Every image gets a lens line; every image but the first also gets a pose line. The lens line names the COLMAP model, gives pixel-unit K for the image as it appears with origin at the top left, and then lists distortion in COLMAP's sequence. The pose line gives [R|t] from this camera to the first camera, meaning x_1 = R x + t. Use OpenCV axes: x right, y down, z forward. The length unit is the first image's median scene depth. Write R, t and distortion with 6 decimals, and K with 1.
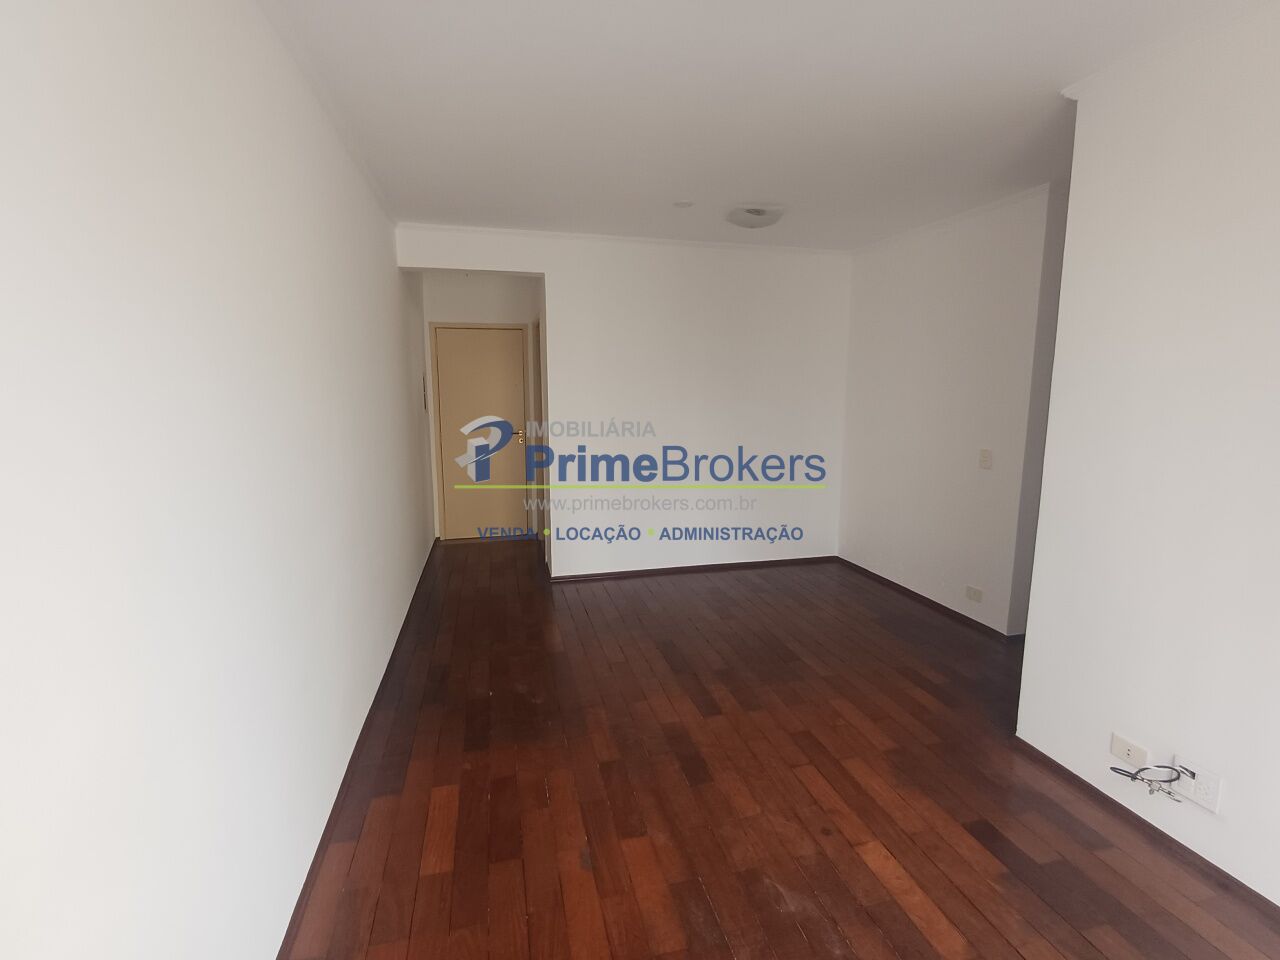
lens RADIAL K [[583.9, 0, 641.4], [0, 583.9, 478.8], [0, 0, 1]] dist [-0.000309, -0.000487]
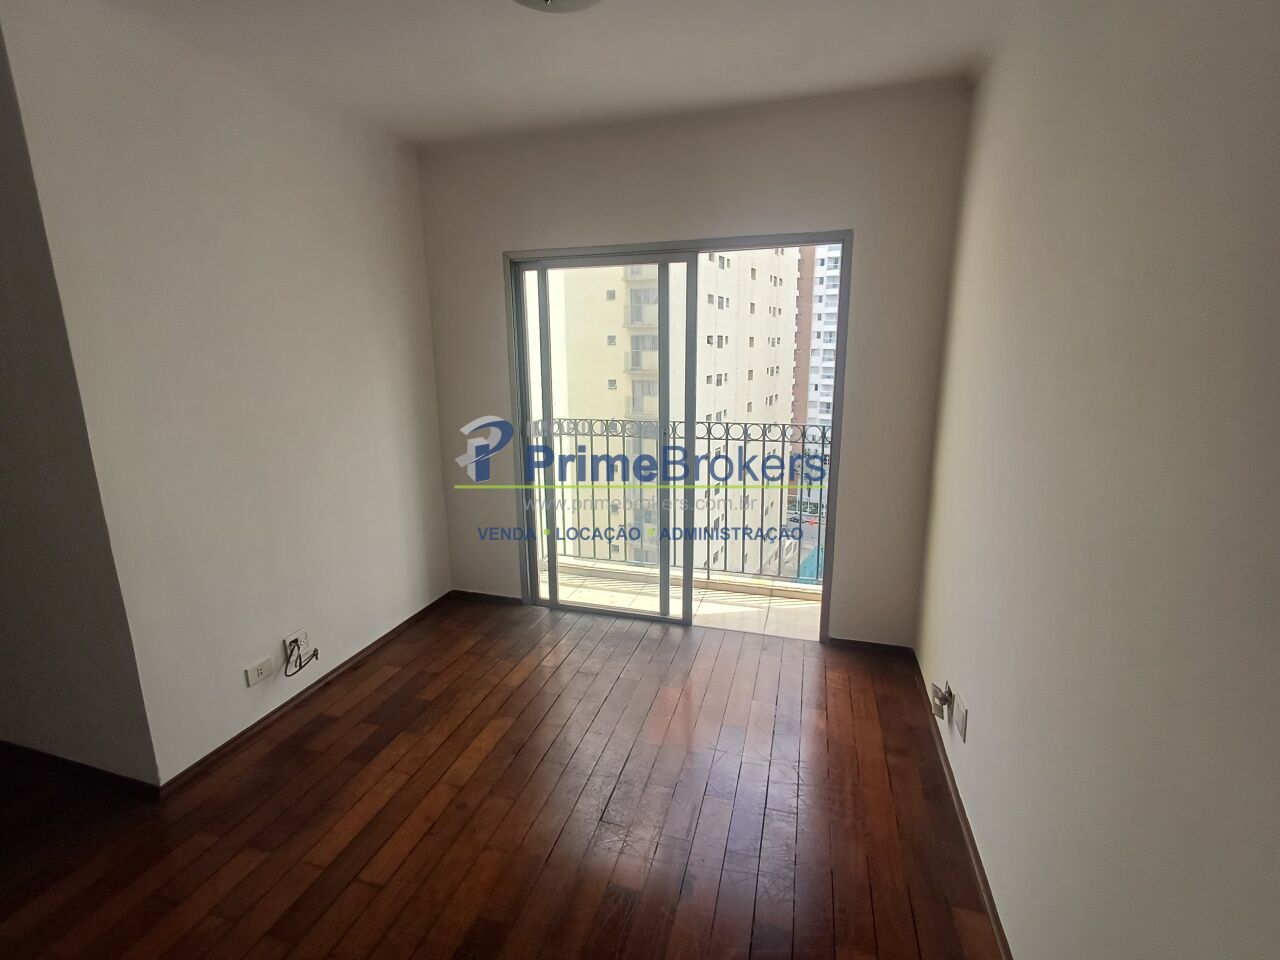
lens RADIAL K [[590.7, 0, 628.8], [0, 590.7, 476.8], [0, 0, 1]] dist [-0.001880, -0.000470]
pose [[-0.852752, -0.103457, 0.511967, -0.358851], [0.089319, 0.936865, 0.338092, -0.229566], [-0.514622, 0.334037, -0.789673, 1.321957]]
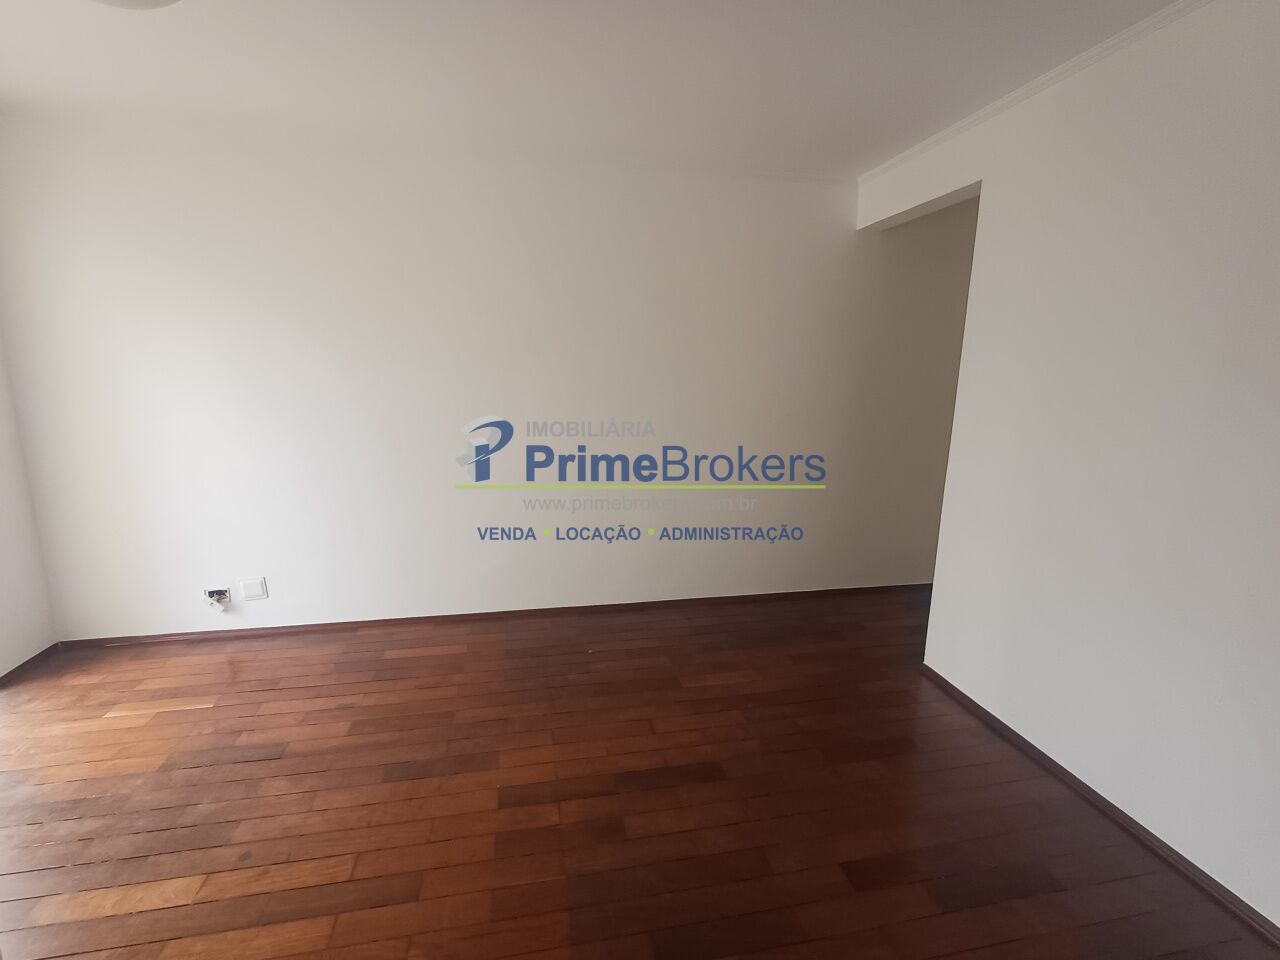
lens RADIAL K [[596.3, 0, 643.5], [0, 596.3, 460.1], [0, 0, 1]] dist [-0.003788, -0.000665]
pose [[-0.048423, 0.168065, -0.984586, 0.983972], [-0.166546, 0.970584, 0.173866, -0.234828], [0.984844, 0.172398, -0.019008, 1.369913]]
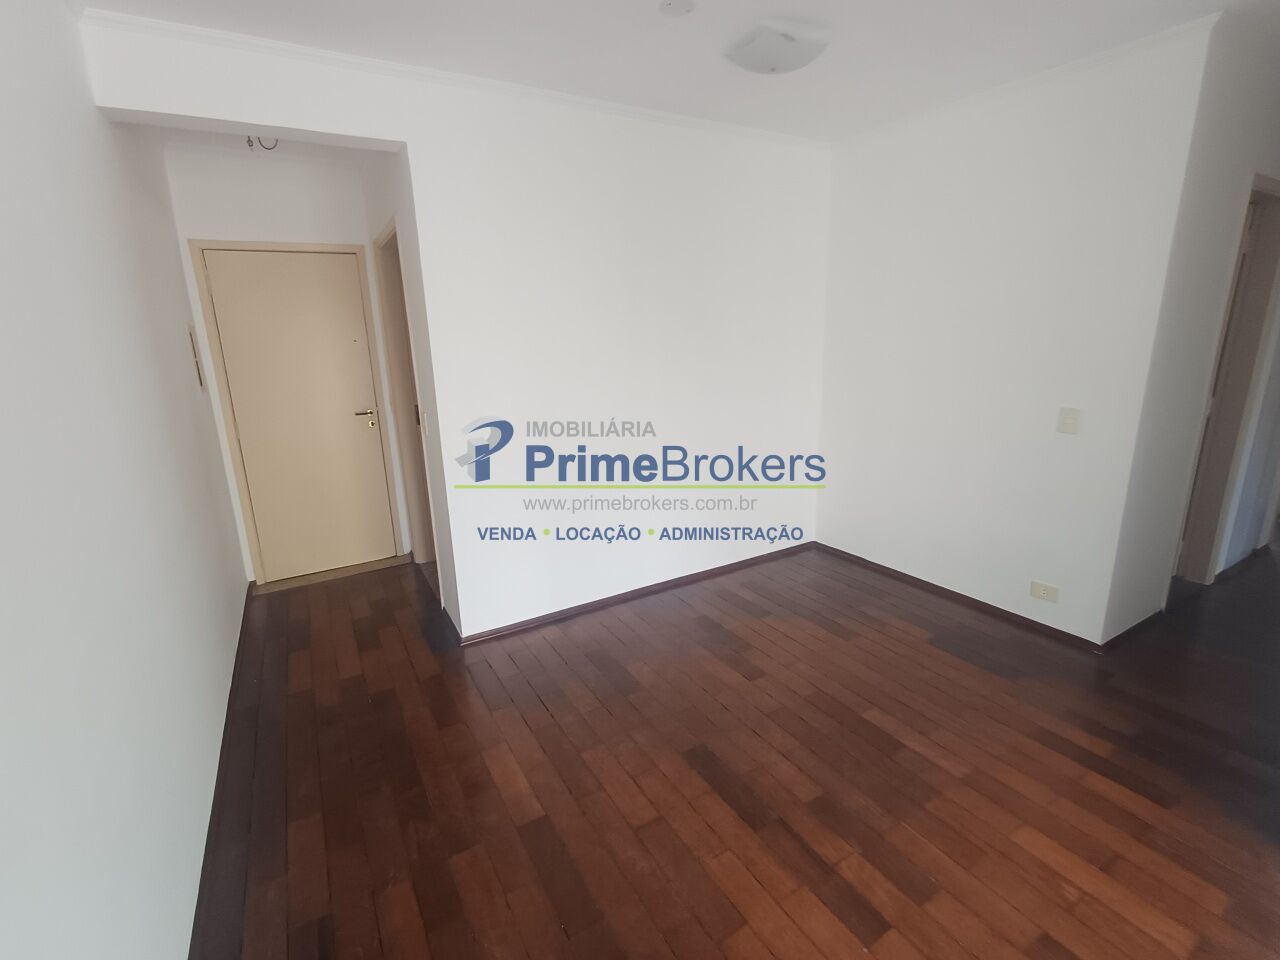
lens RADIAL K [[583.9, 0, 641.4], [0, 583.9, 478.8], [0, 0, 1]] dist [-0.000309, -0.000487]
pose [[0.959447, -0.095626, 0.265172, -0.242157], [0.072537, 0.992777, 0.095560, -0.116054], [-0.272395, -0.072450, 0.959454, 0.684014]]
